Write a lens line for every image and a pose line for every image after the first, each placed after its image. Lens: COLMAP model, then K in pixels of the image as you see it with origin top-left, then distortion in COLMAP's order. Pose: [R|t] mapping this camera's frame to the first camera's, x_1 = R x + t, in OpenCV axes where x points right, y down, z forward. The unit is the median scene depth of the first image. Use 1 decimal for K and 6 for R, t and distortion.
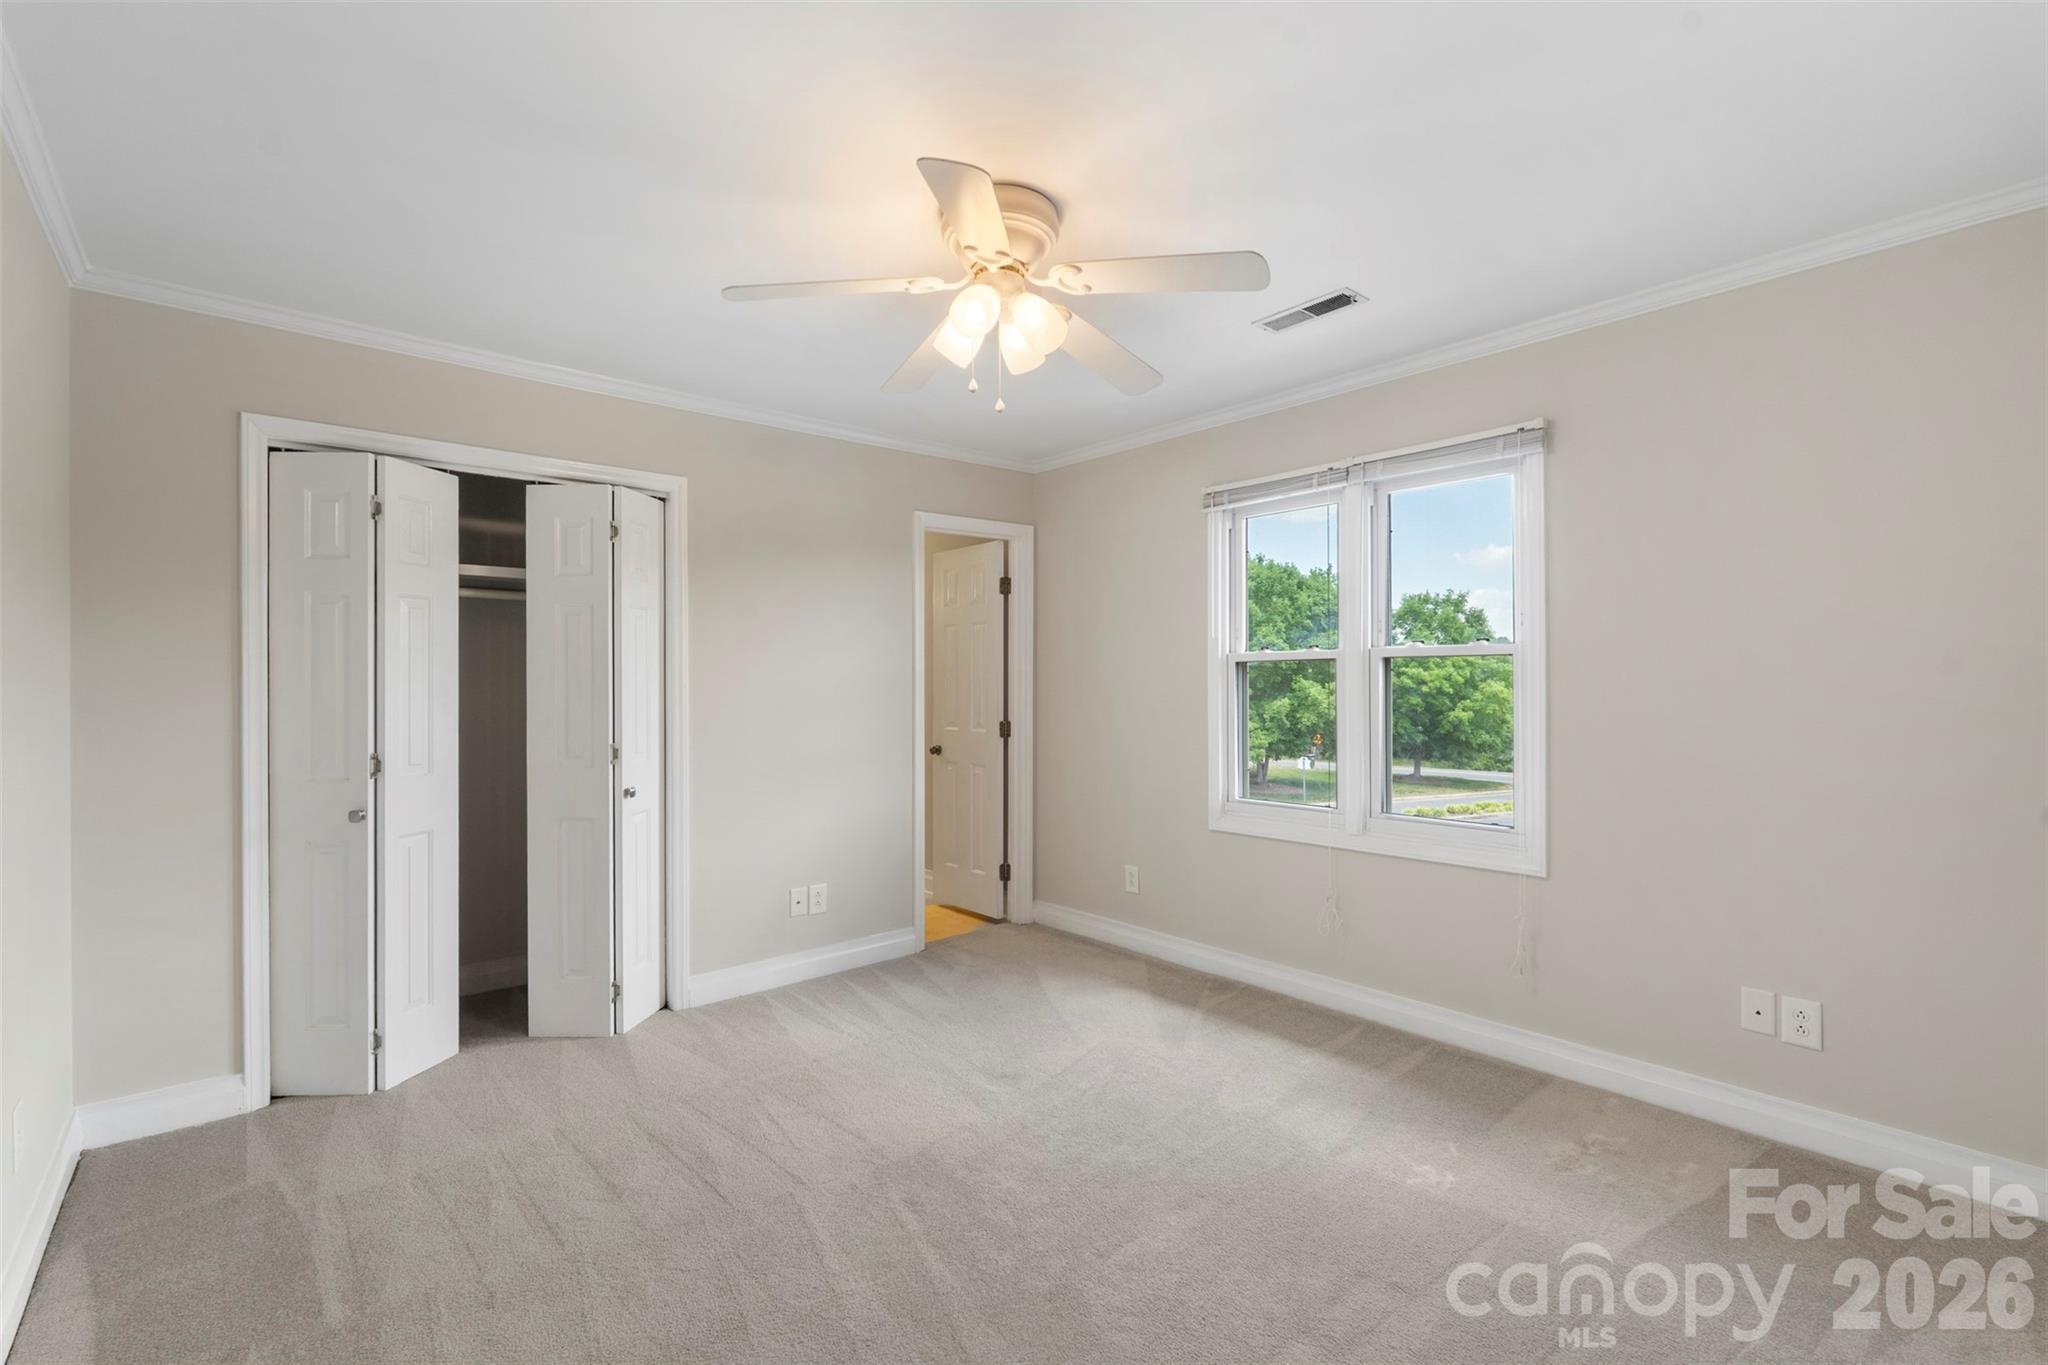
lens RADIAL K [[913.7, 0, 1016.3], [0, 913.7, 681.4], [0, 0, 1]] dist [-0.004188, 0.001216]
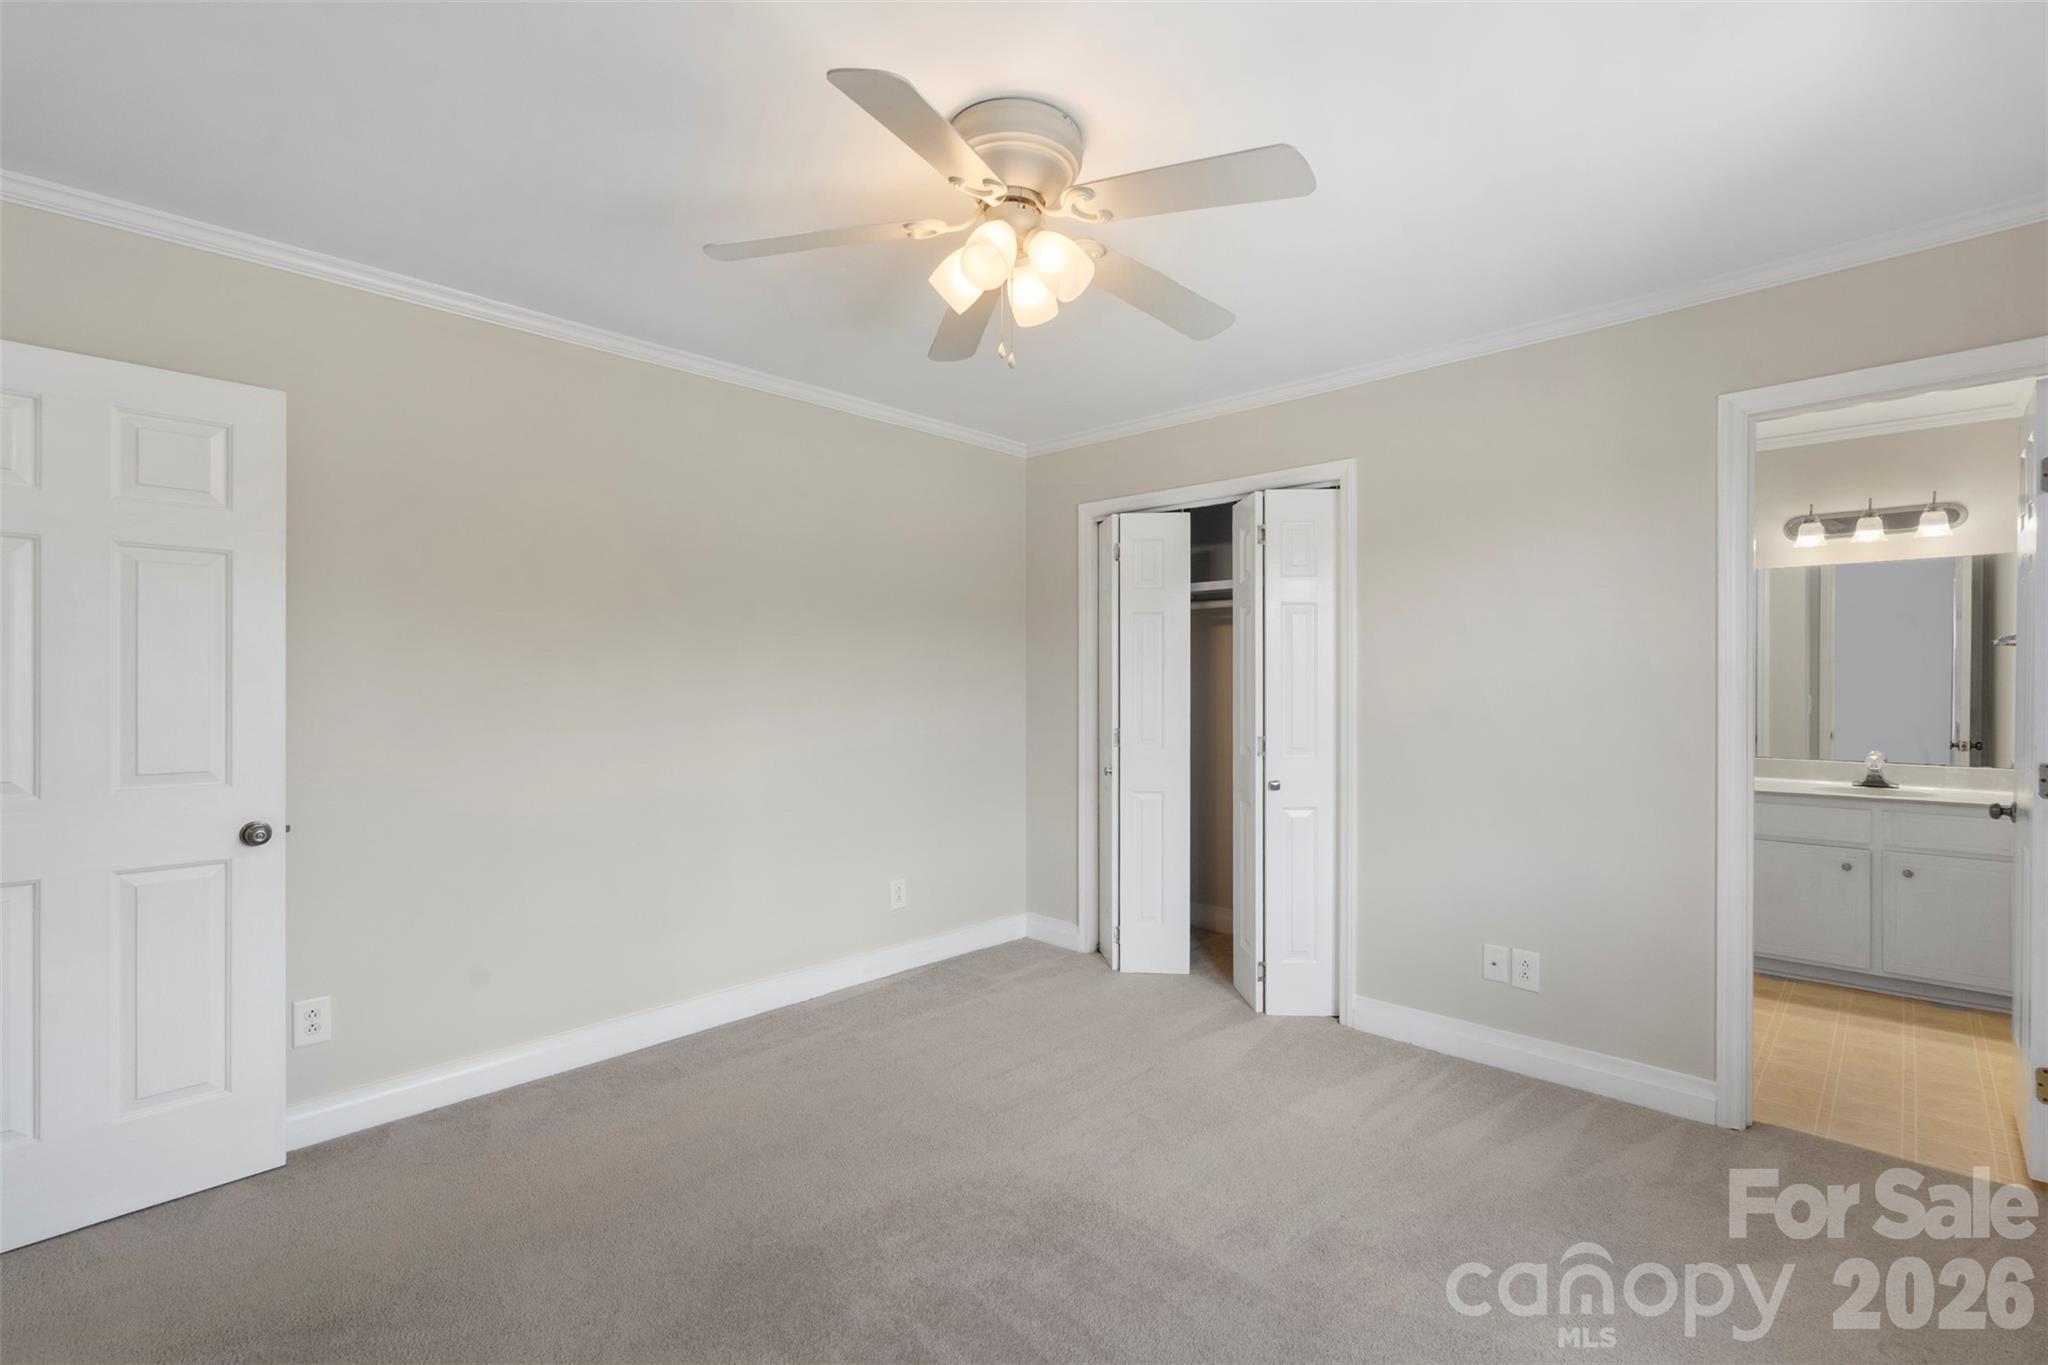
lens RADIAL K [[913.7, 0, 1012.2], [0, 913.7, 674.0], [0, 0, 1]] dist [-0.004188, 0.001216]
pose [[0.084337, 0.011554, -0.996370, 0.597103], [0.009280, 0.999880, 0.012380, -0.021290], [0.996394, -0.010291, 0.084220, 0.636845]]
